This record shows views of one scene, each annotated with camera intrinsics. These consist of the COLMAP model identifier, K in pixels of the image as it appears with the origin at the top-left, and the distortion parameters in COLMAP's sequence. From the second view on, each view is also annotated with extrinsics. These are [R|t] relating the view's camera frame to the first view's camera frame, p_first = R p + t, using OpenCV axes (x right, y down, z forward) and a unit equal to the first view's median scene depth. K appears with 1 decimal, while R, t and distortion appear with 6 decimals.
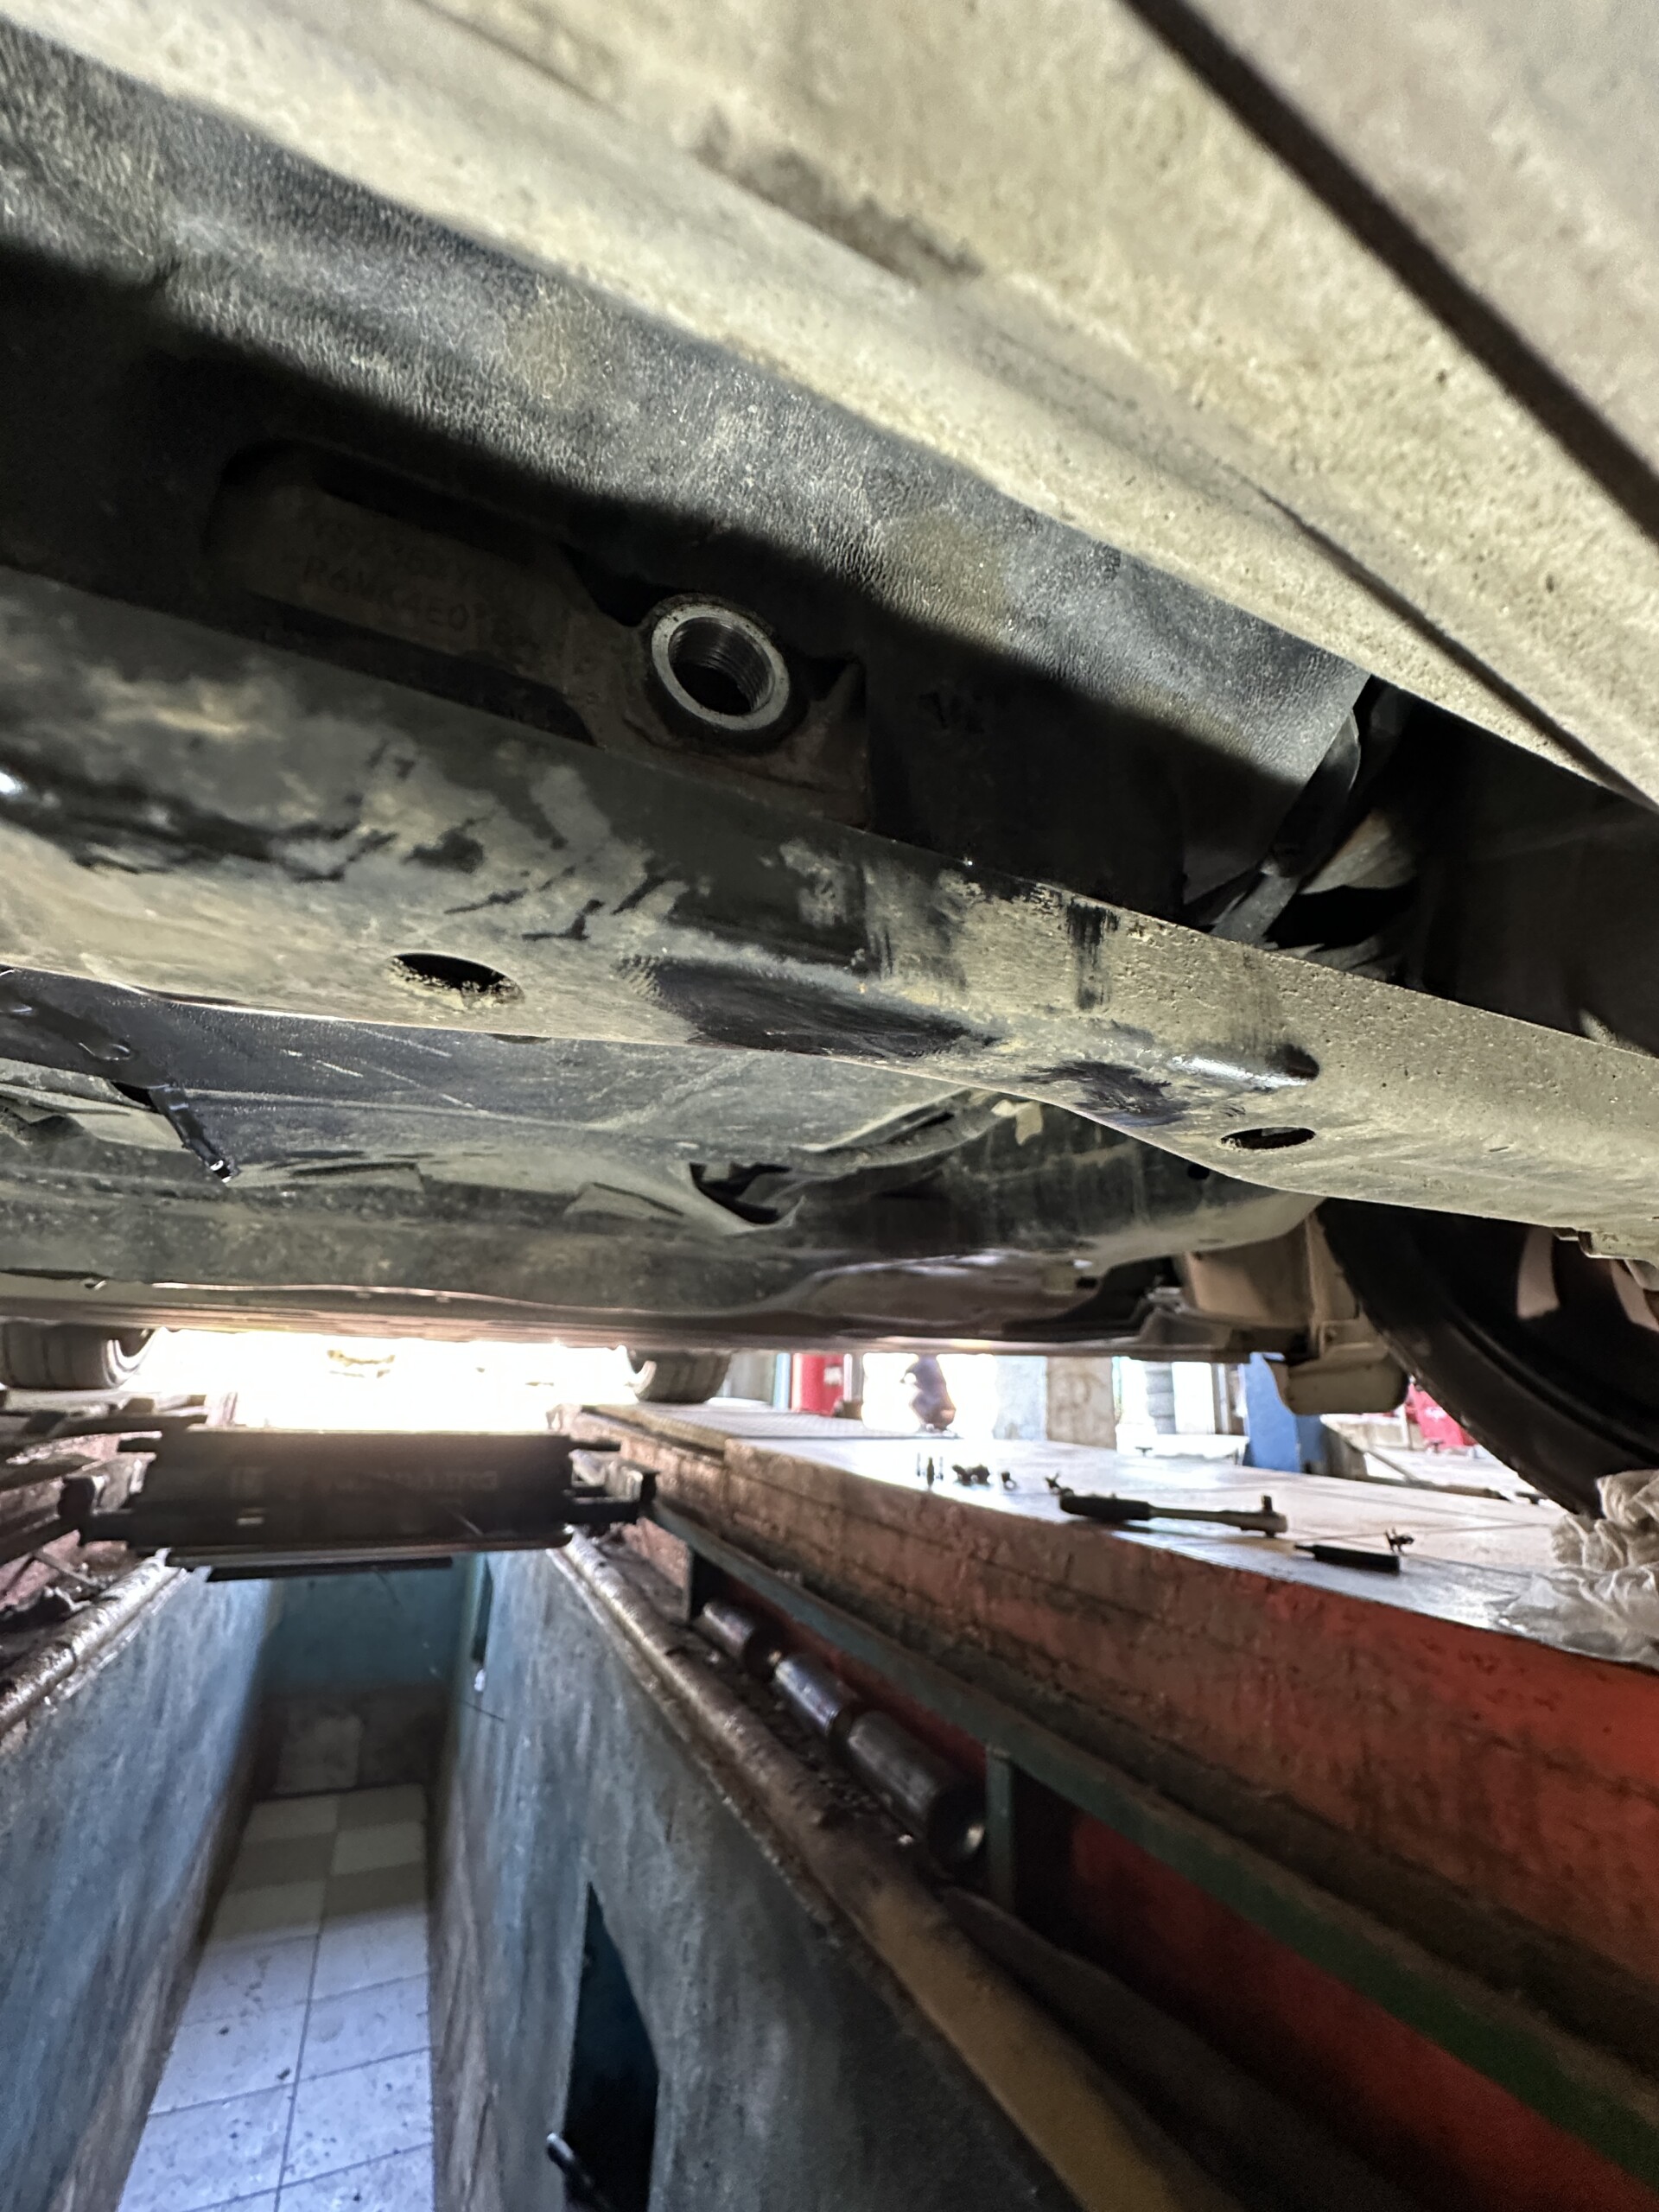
lens RADIAL K [[891.6, 0, 827.8], [0, 891.6, 1114.8], [0, 0, 1]] dist [-0.000652, 0.000288]
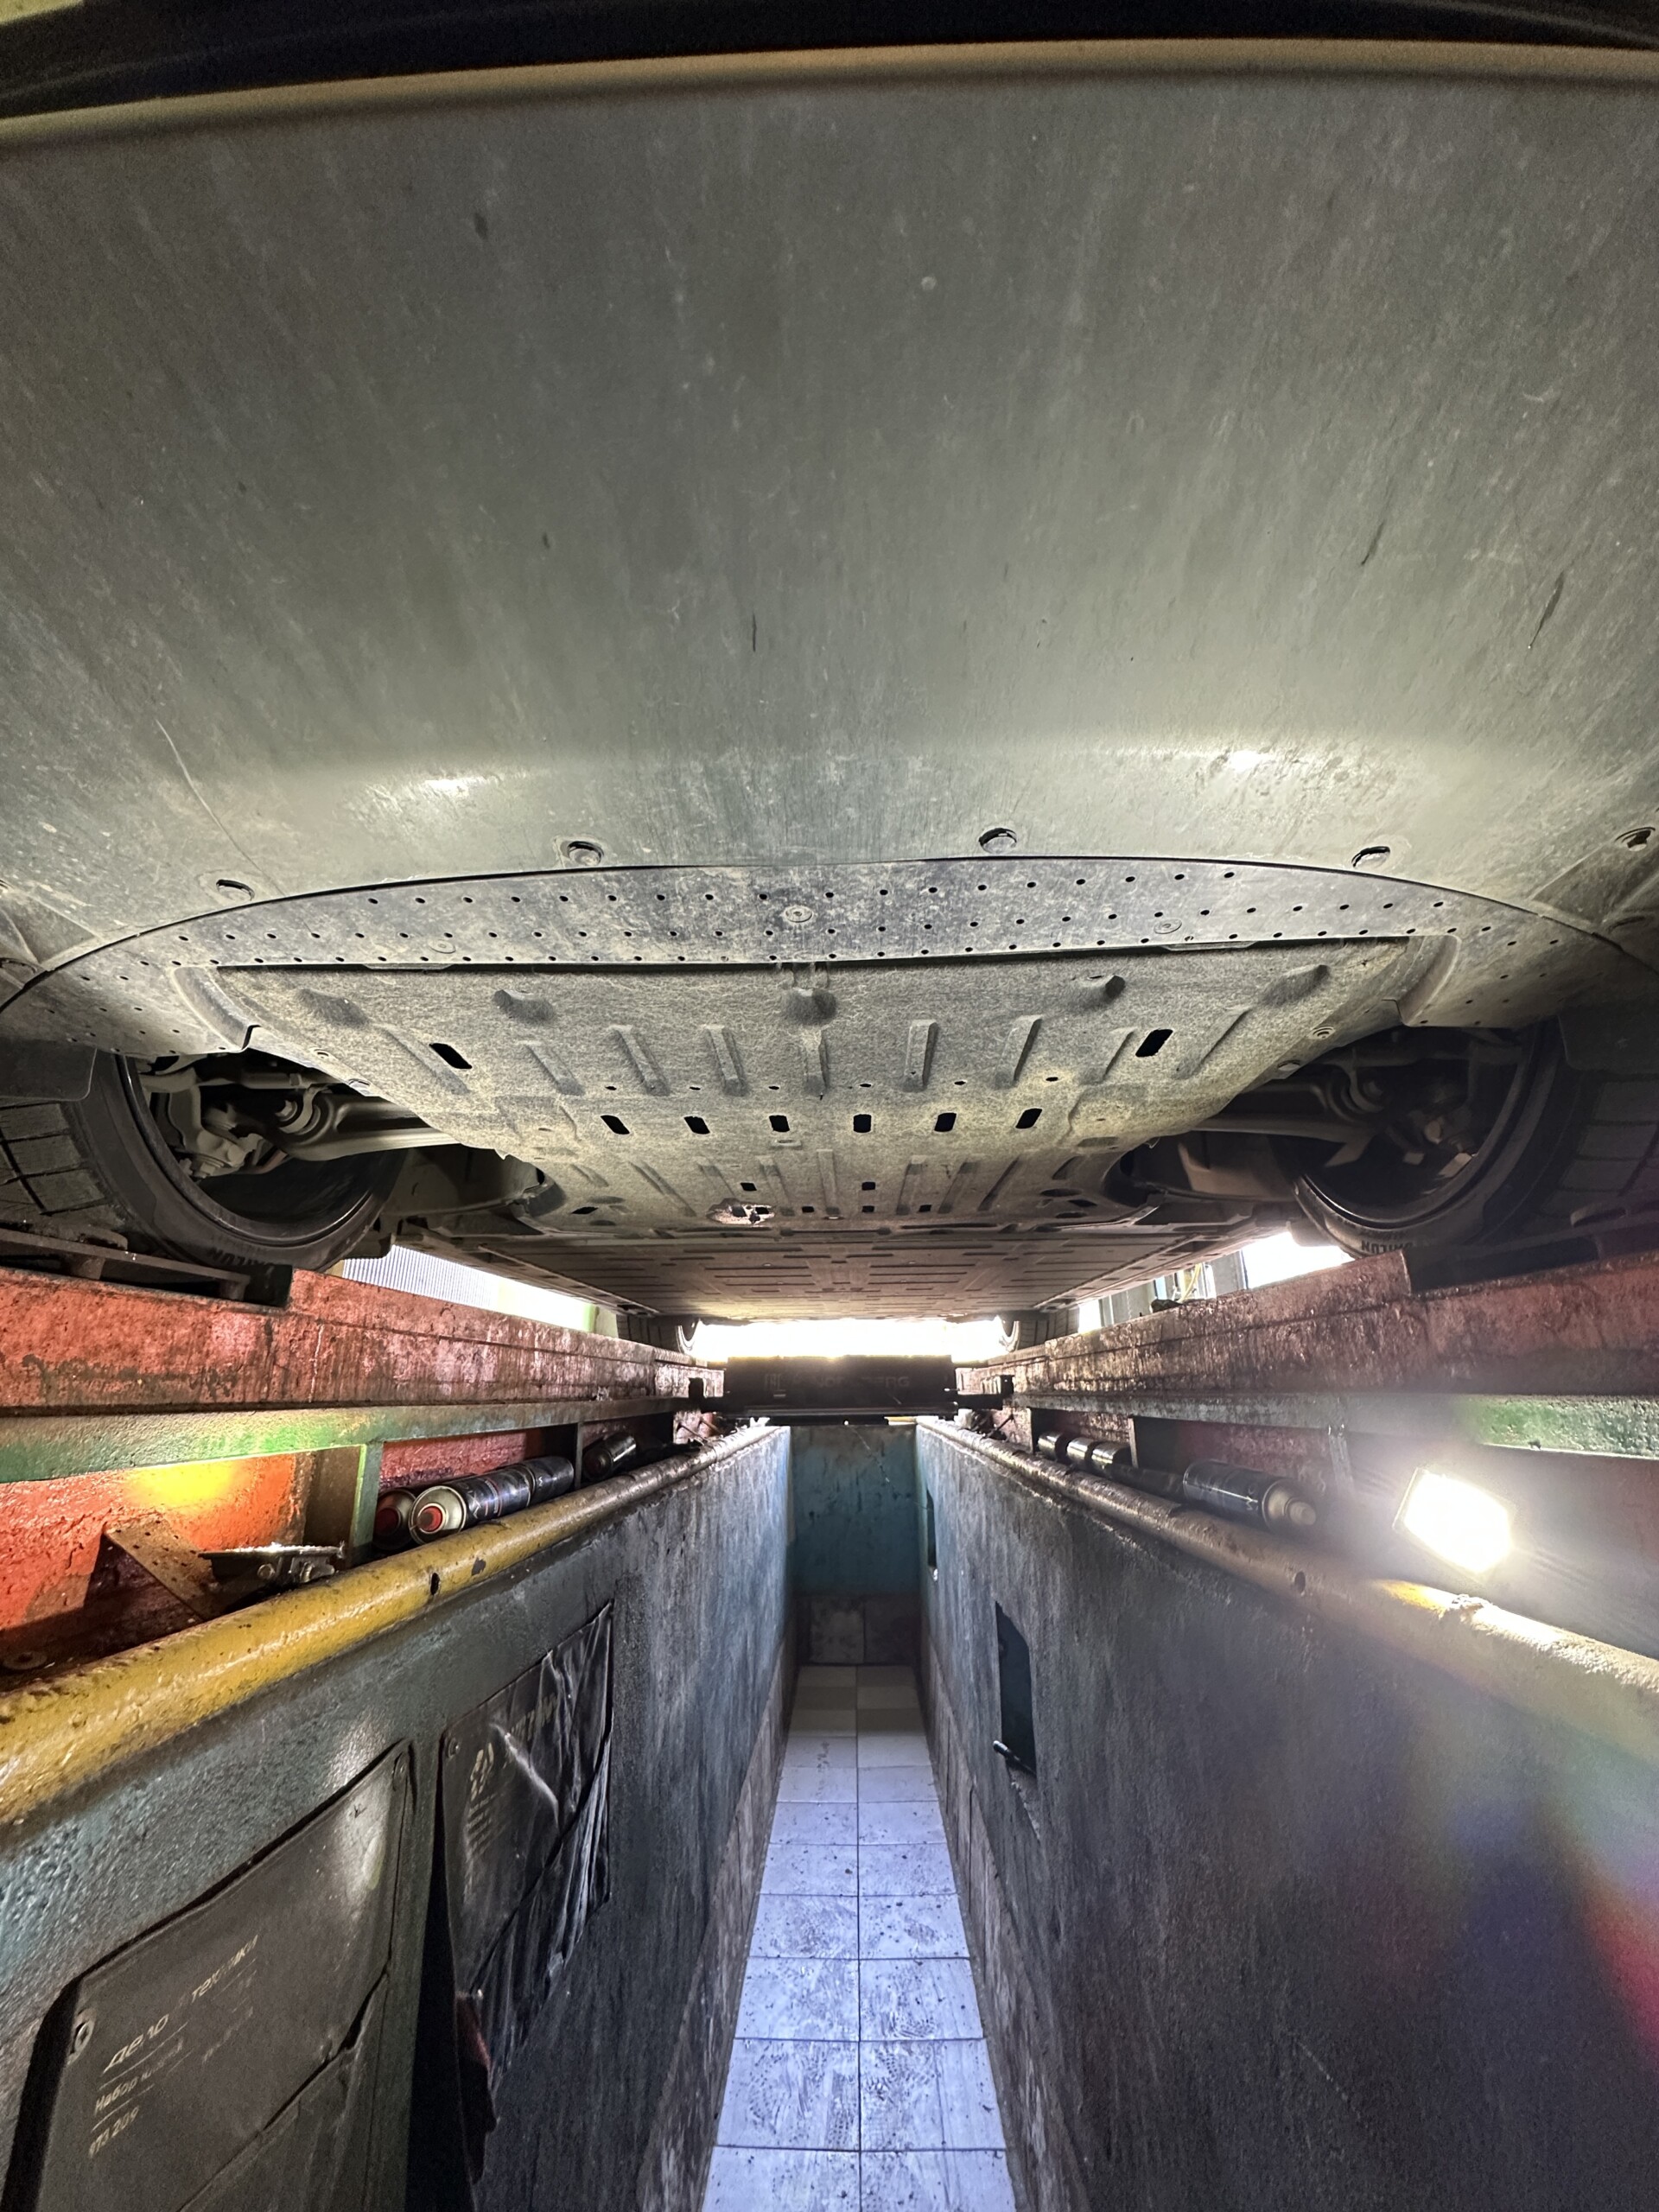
lens RADIAL K [[883.7, 0, 839.1], [0, 883.7, 1106.3], [0, 0, 1]] dist [-0.001299, 0.000181]
pose [[0.903162, -0.178315, -0.390515, 0.303037], [0.164345, 0.983972, -0.069208, 0.026506], [0.396596, -0.001673, 0.917992, -0.679791]]
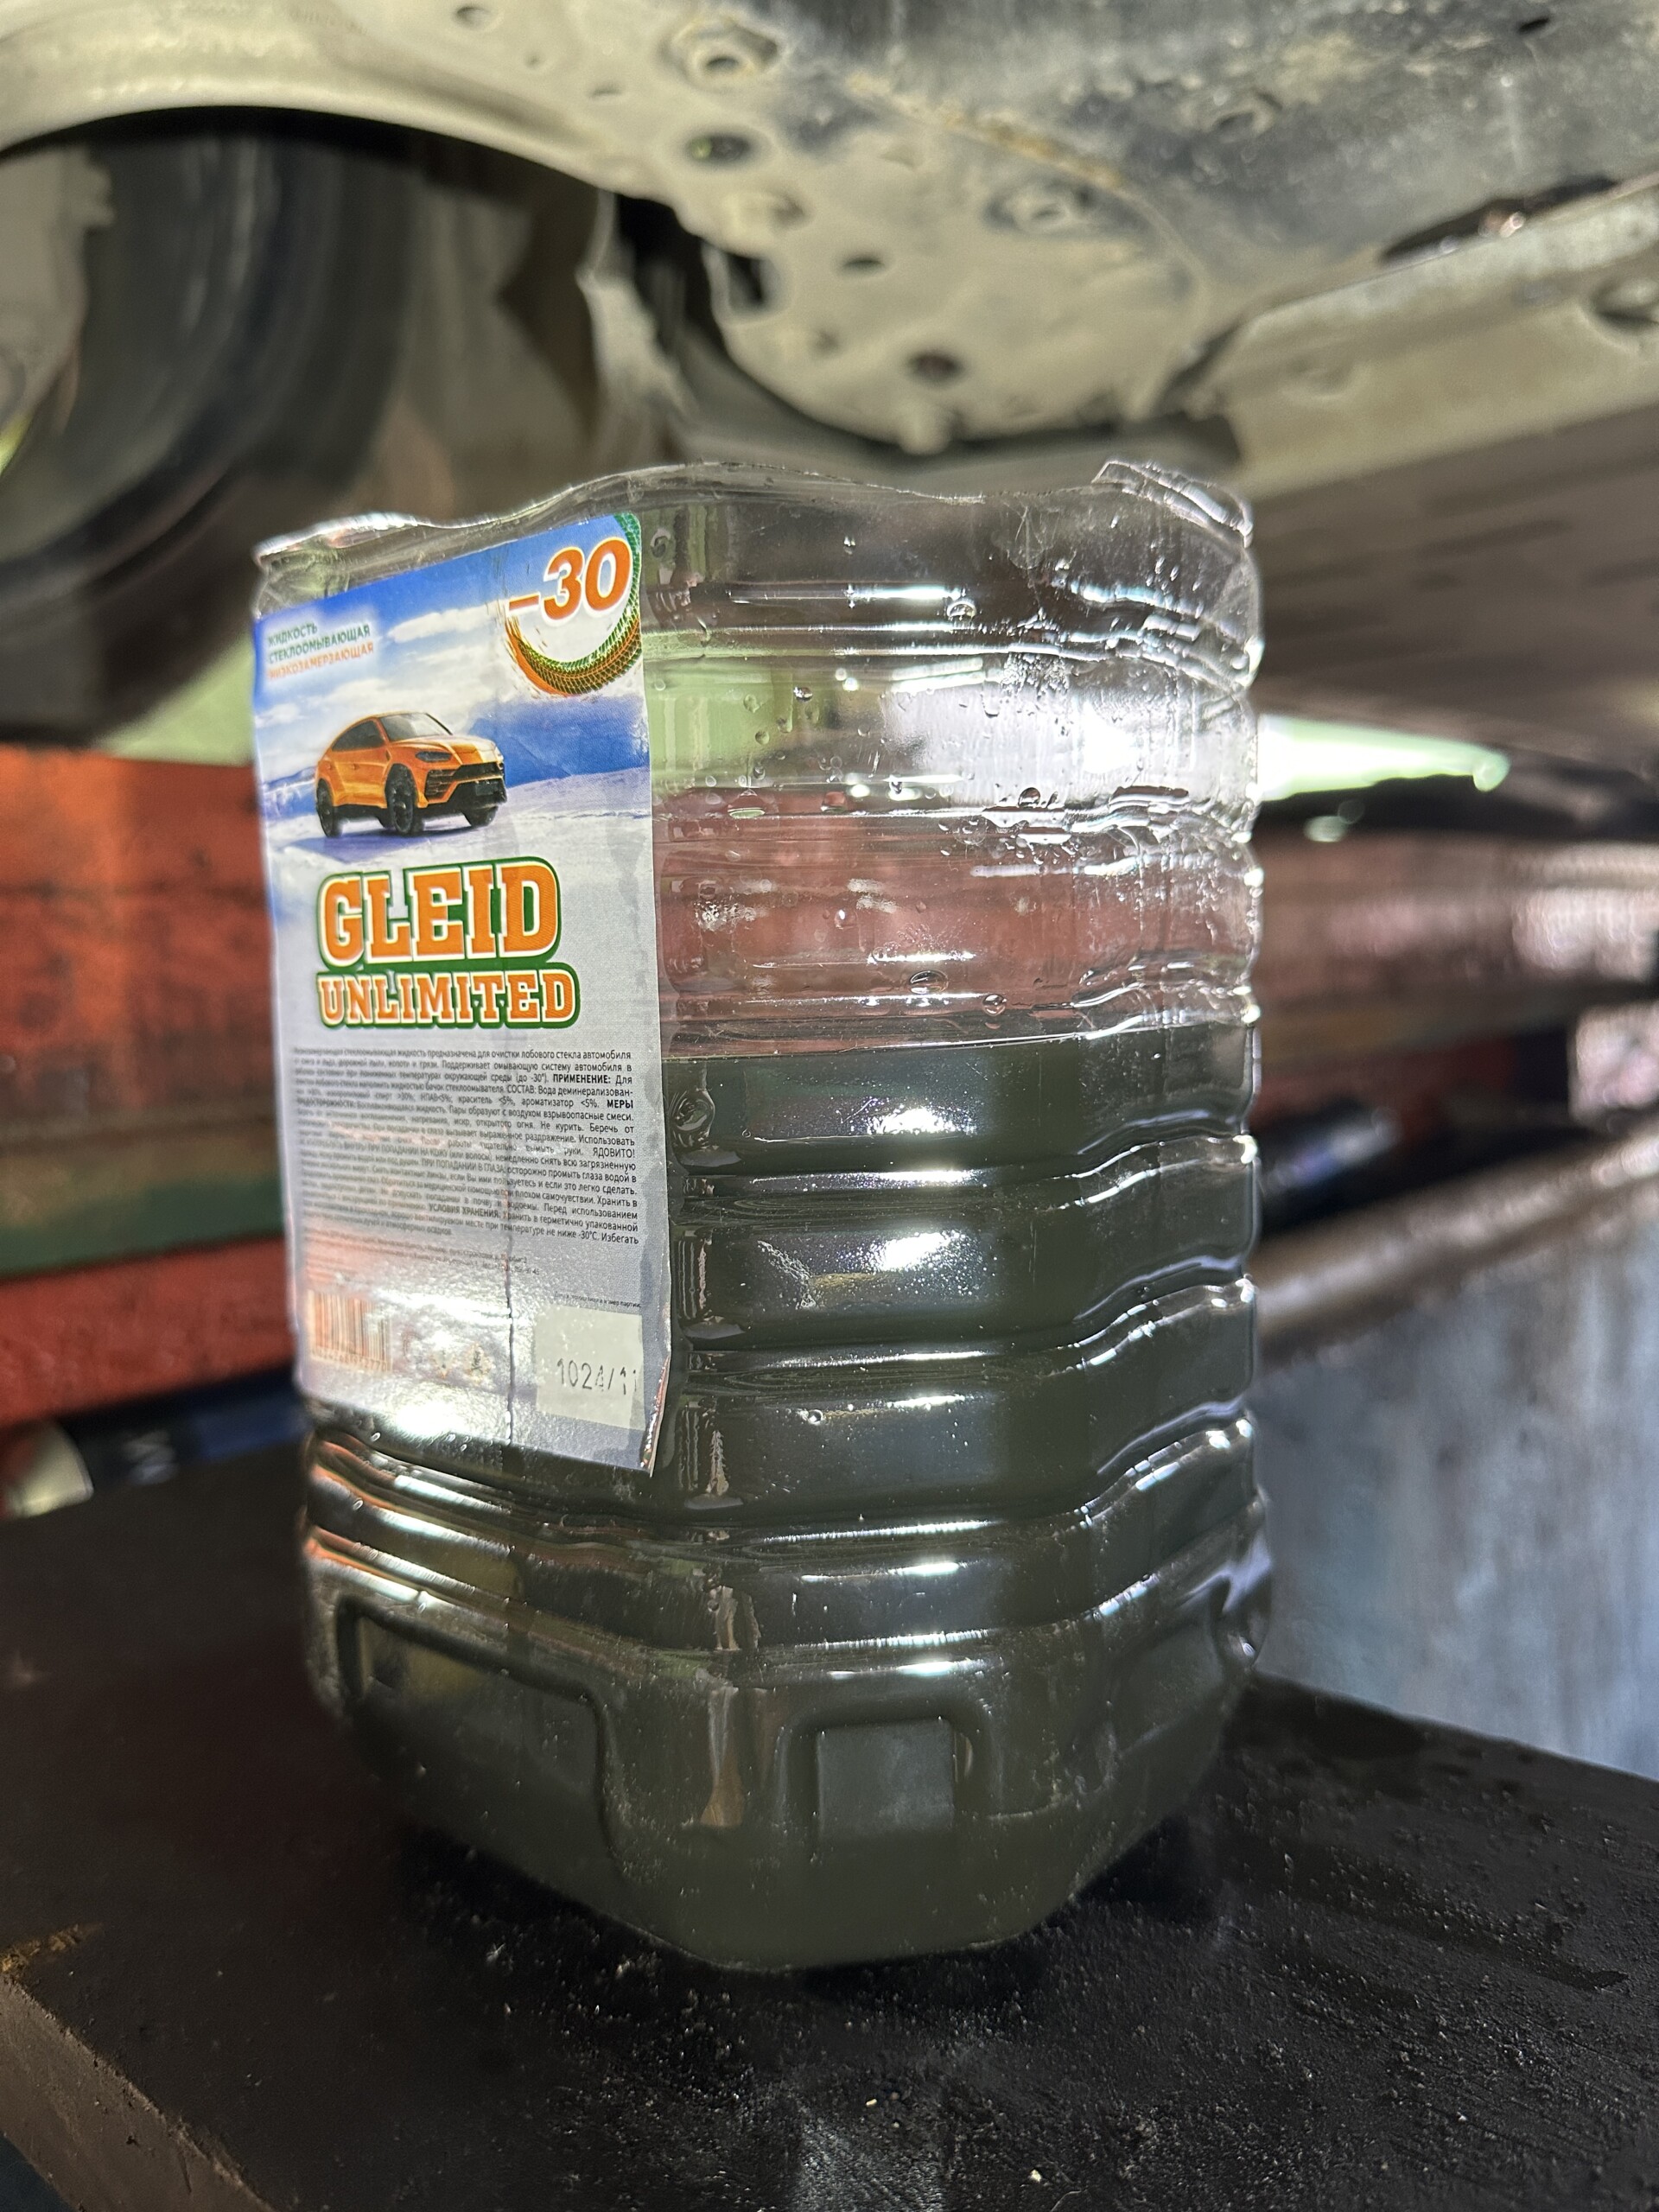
lens RADIAL K [[1606.6, 0, 822.3], [0, 1606.6, 1108.7], [0, 0, 1]] dist [0.117054, -0.204595]
pose [[0.398492, 0.020446, -0.916944, 0.033060], [0.313993, 0.936298, 0.157335, 0.171376], [0.861750, -0.350611, 0.366687, -0.036631]]
